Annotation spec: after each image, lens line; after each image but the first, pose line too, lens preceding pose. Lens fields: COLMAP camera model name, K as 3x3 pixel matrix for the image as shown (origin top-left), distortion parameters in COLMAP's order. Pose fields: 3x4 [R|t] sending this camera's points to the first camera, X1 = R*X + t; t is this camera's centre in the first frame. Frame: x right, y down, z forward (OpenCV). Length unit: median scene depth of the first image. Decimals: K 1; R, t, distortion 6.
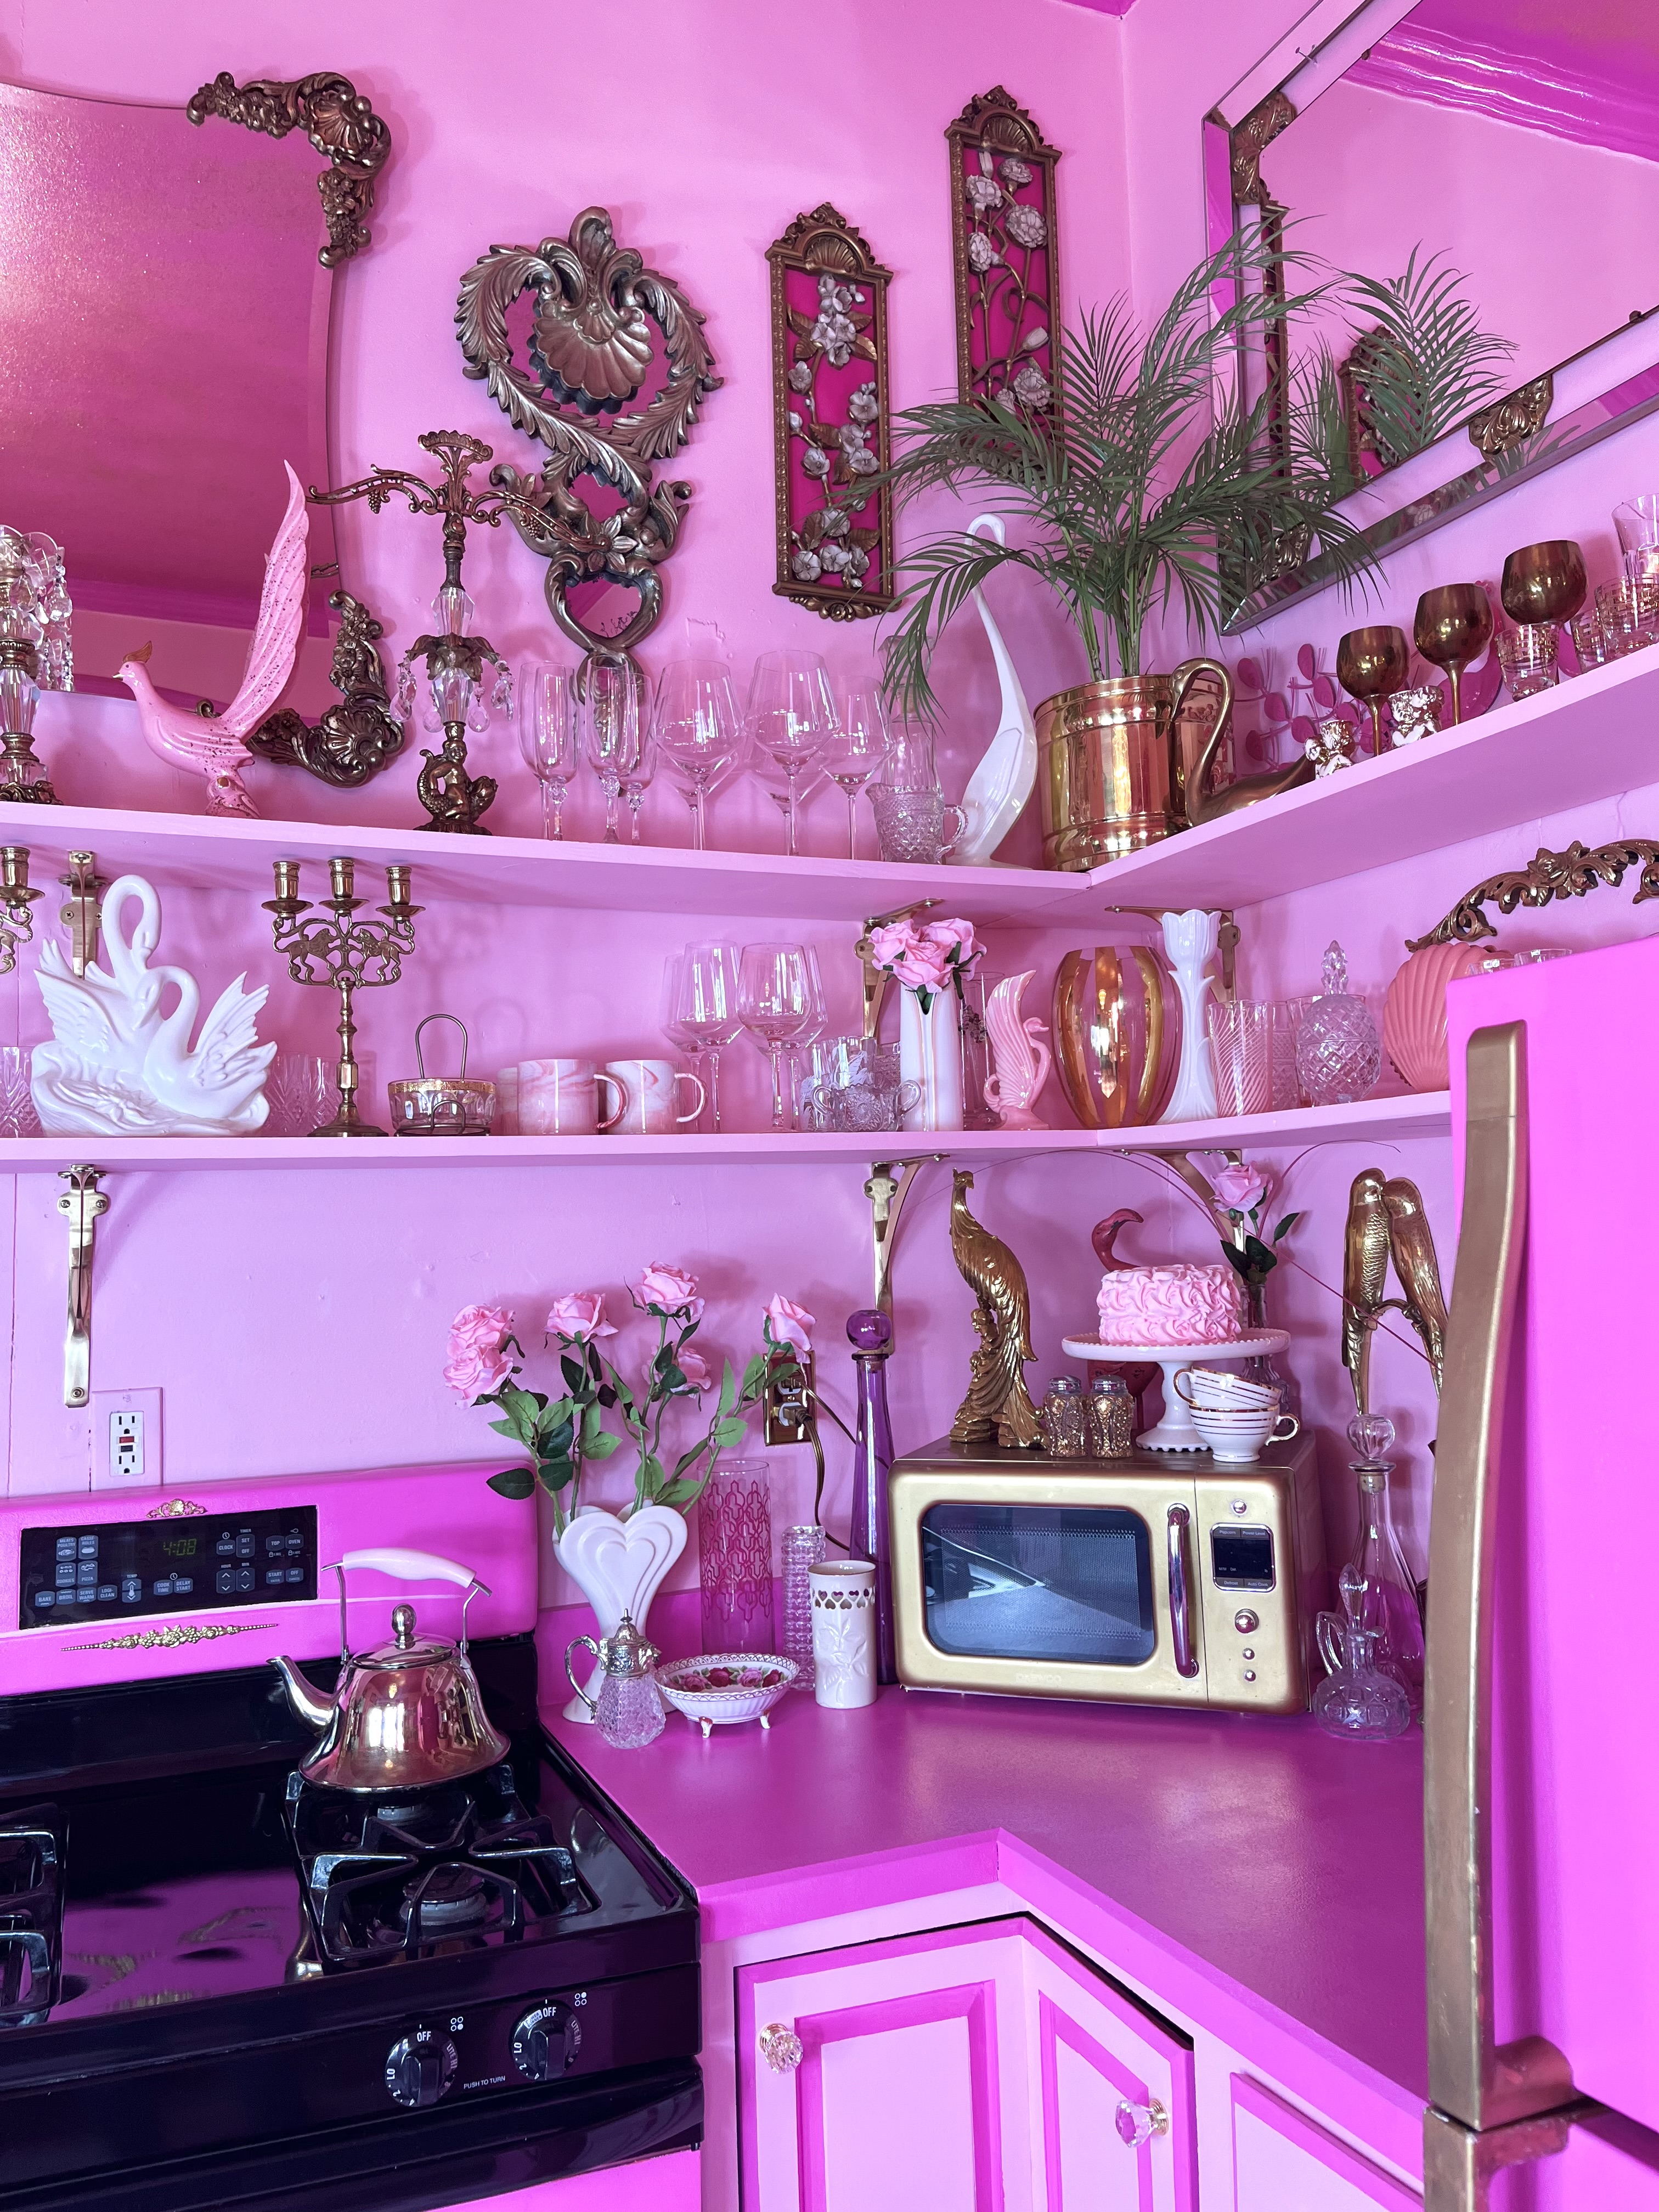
lens RADIAL K [[1677.5, 0, 831.0], [0, 1677.5, 1109.0], [0, 0, 1]] dist [-0.000646, -0.000797]
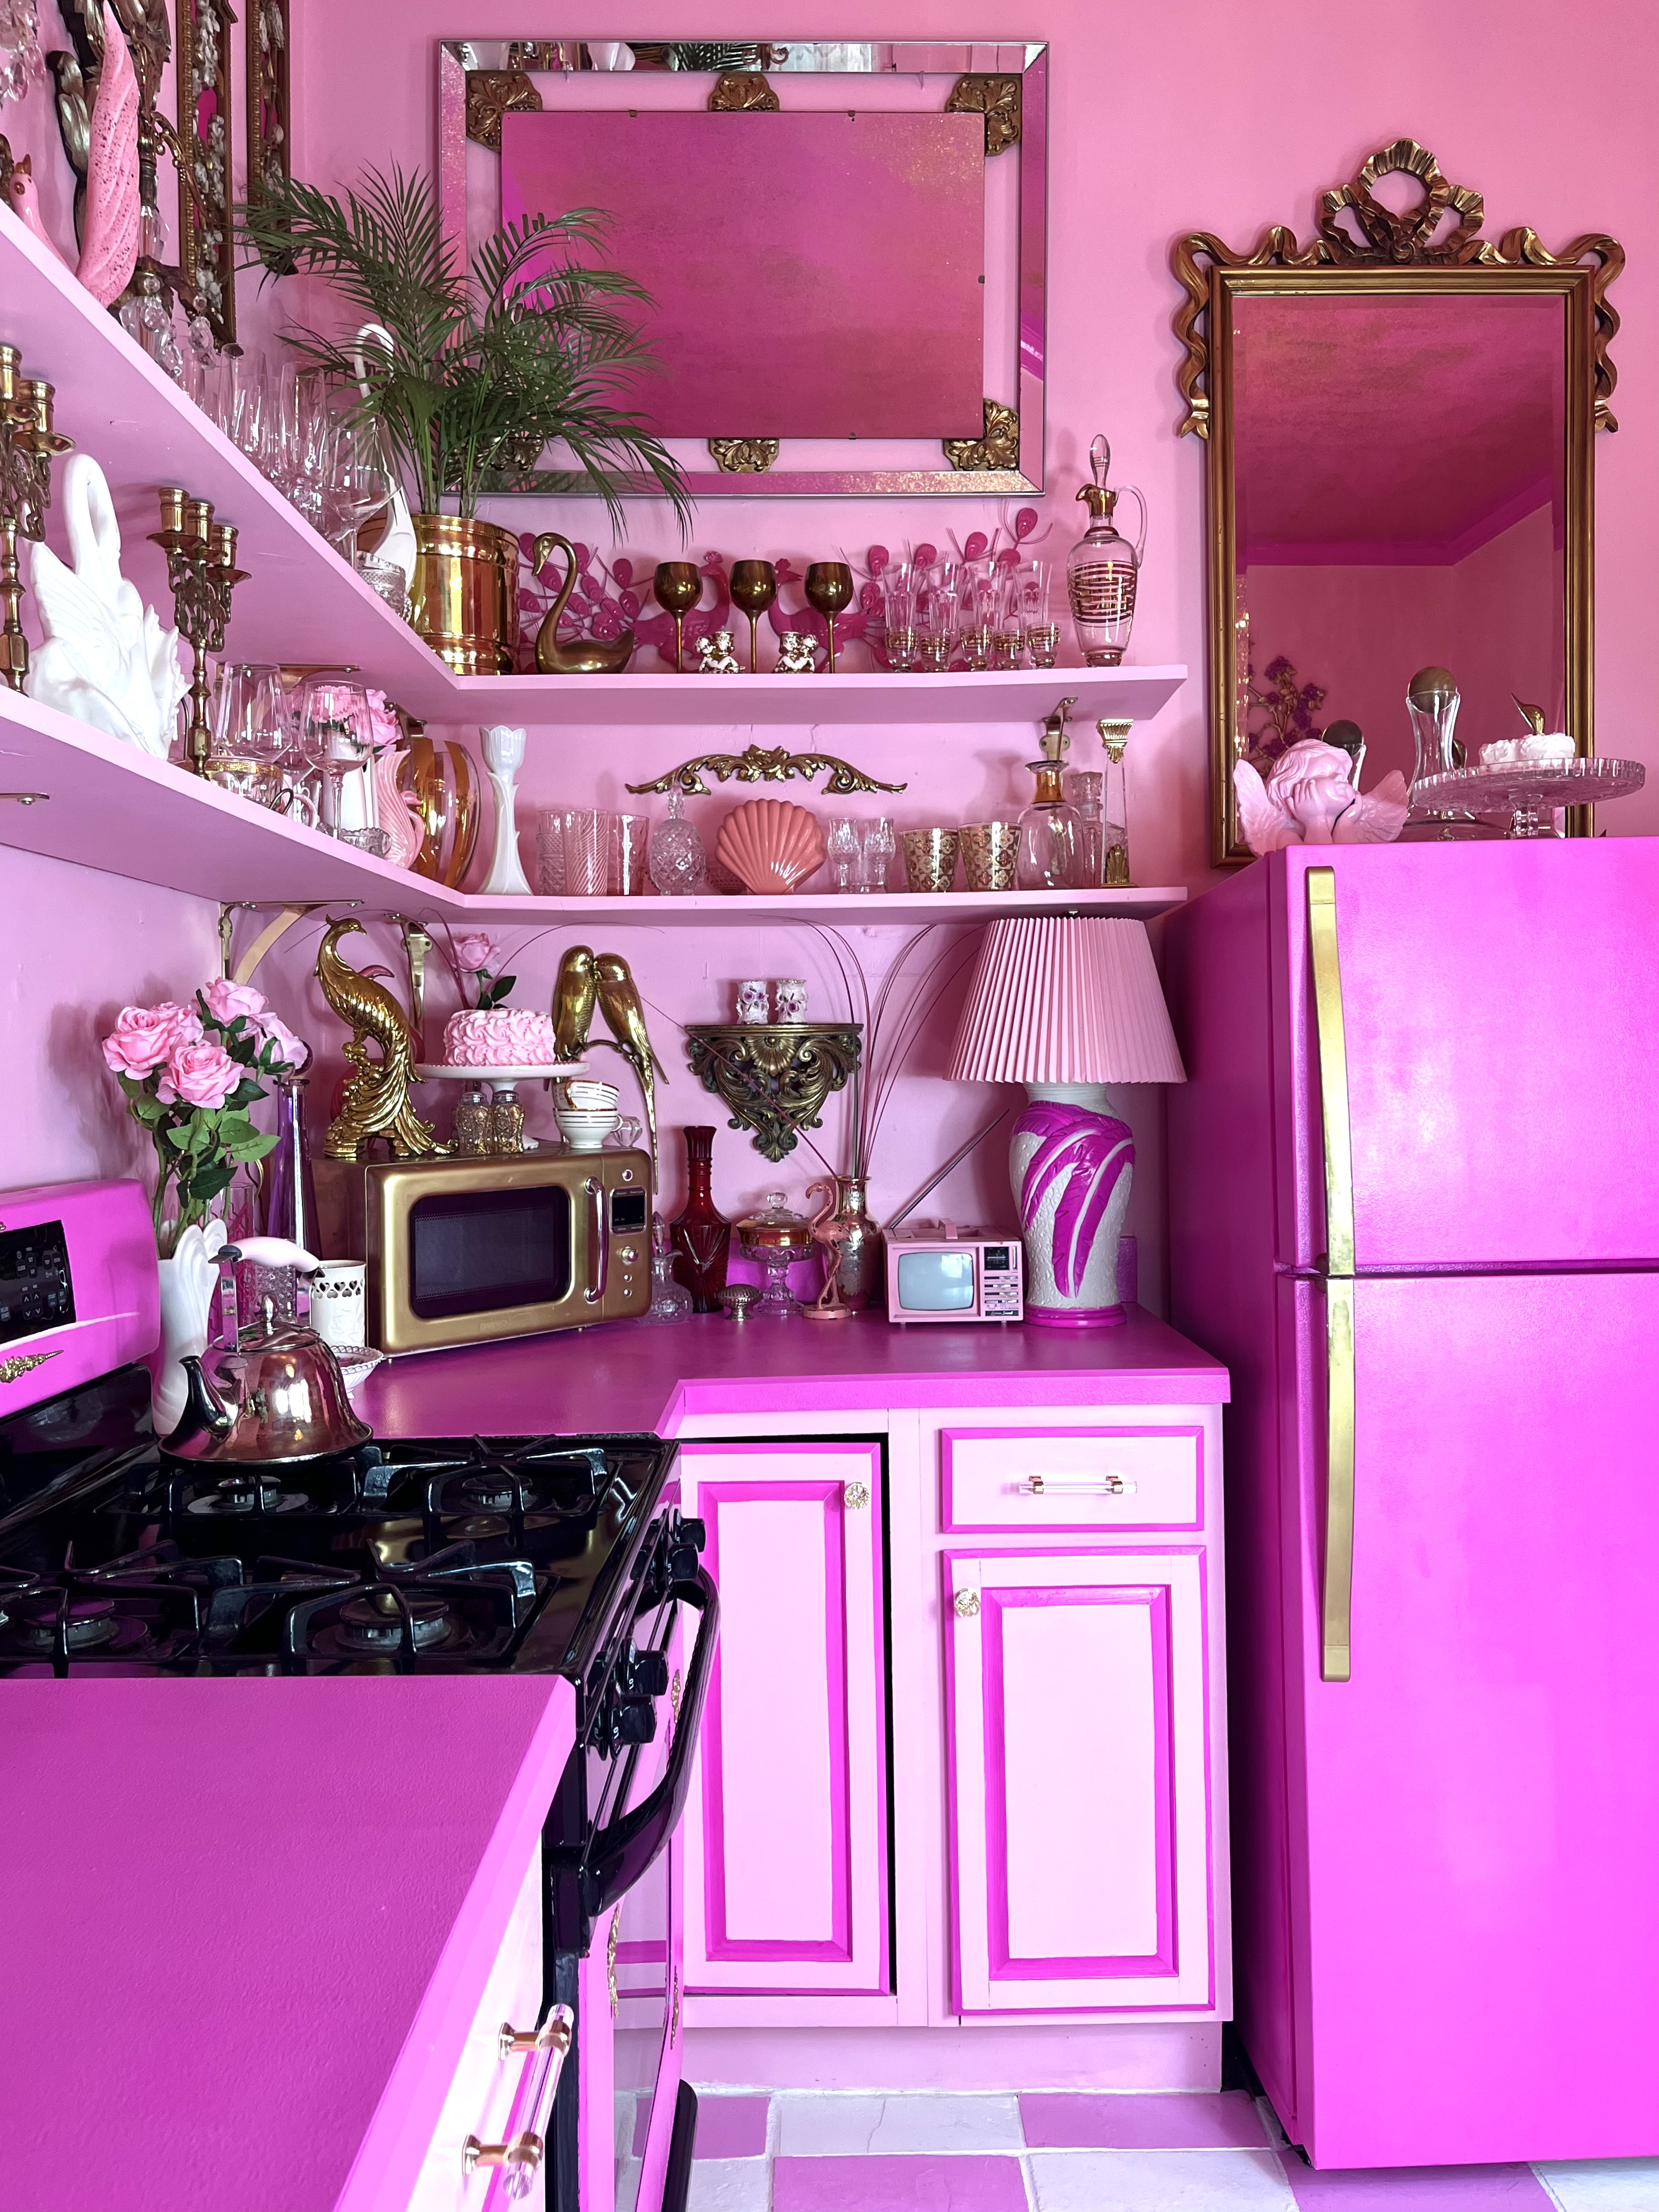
lens RADIAL K [[1713.2, 0, 863.6], [0, 1713.2, 1117.7], [0, 0, 1]] dist [0.065994, -0.104305]
pose [[0.370992, -0.006173, 0.928616, -0.941317], [-0.063503, 0.997468, 0.032001, 0.121866], [-0.926462, -0.070842, 0.369661, 0.269231]]
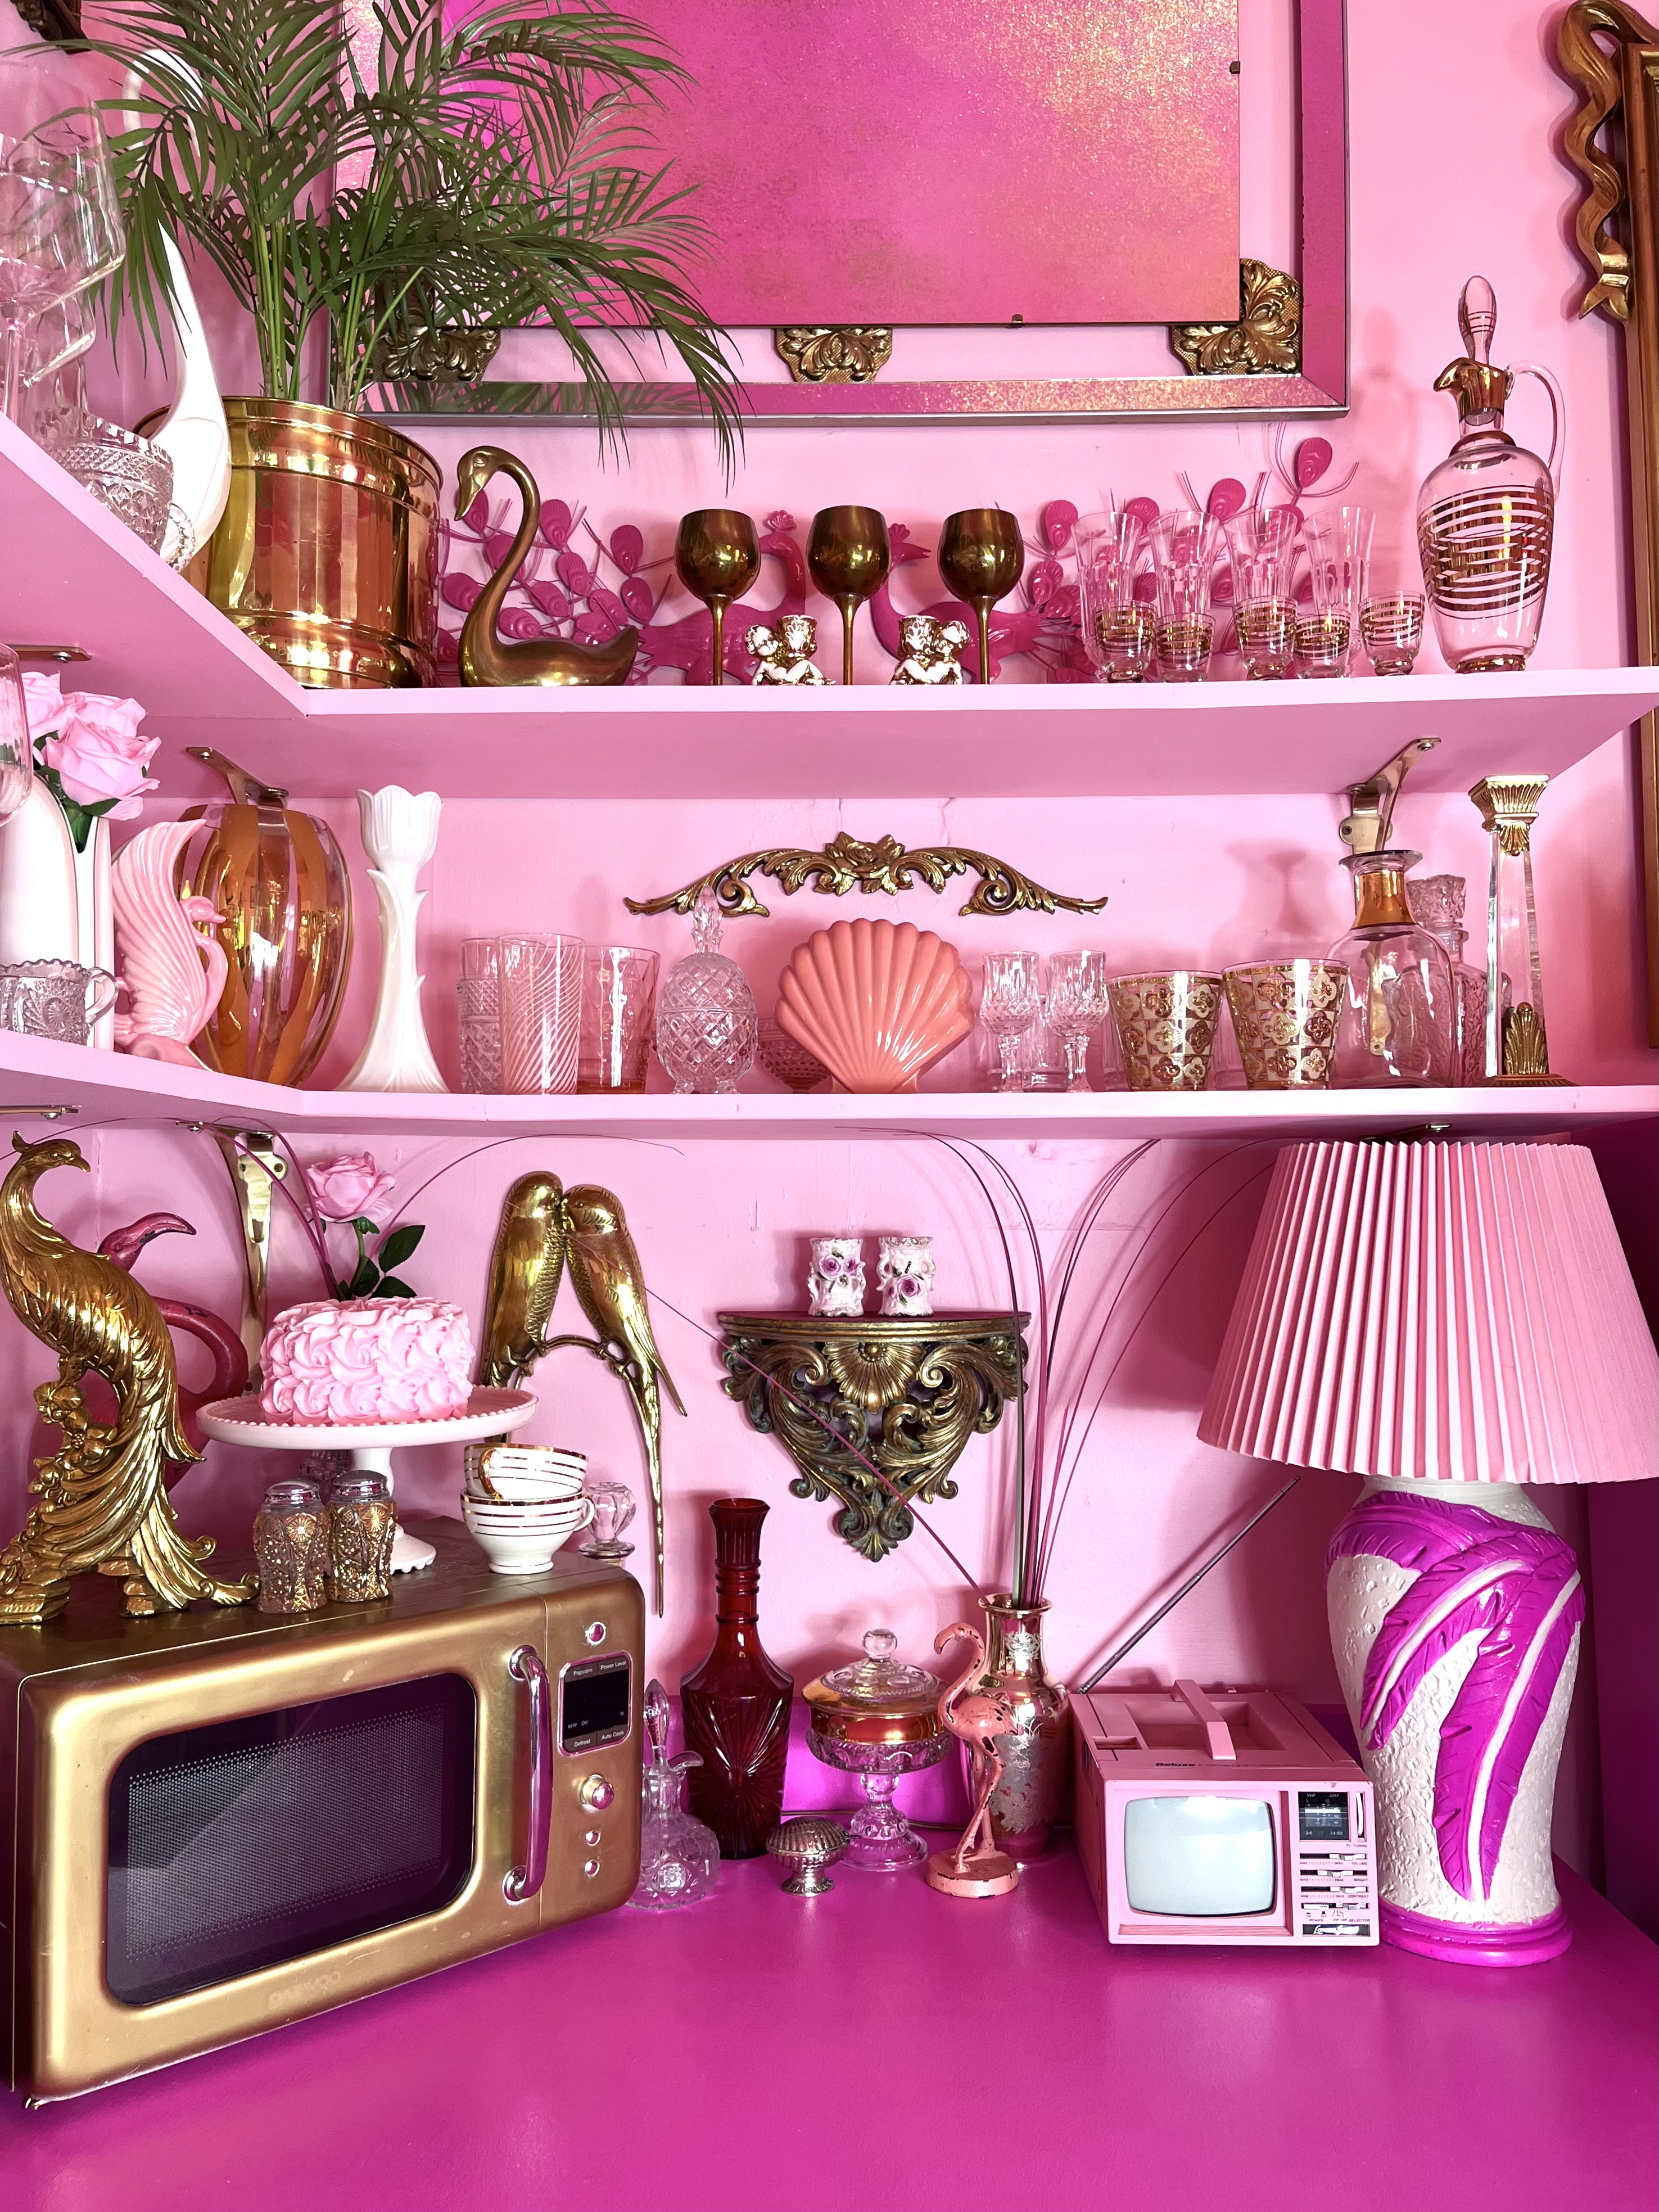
lens RADIAL K [[1713.2, 0, 863.6], [0, 1713.2, 1117.7], [0, 0, 1]] dist [0.065994, -0.104305]
pose [[0.397440, 0.083320, 0.913838, -0.376586], [-0.072094, 0.995626, -0.059422, 0.048959], [-0.914792, -0.042265, 0.401709, 0.562880]]
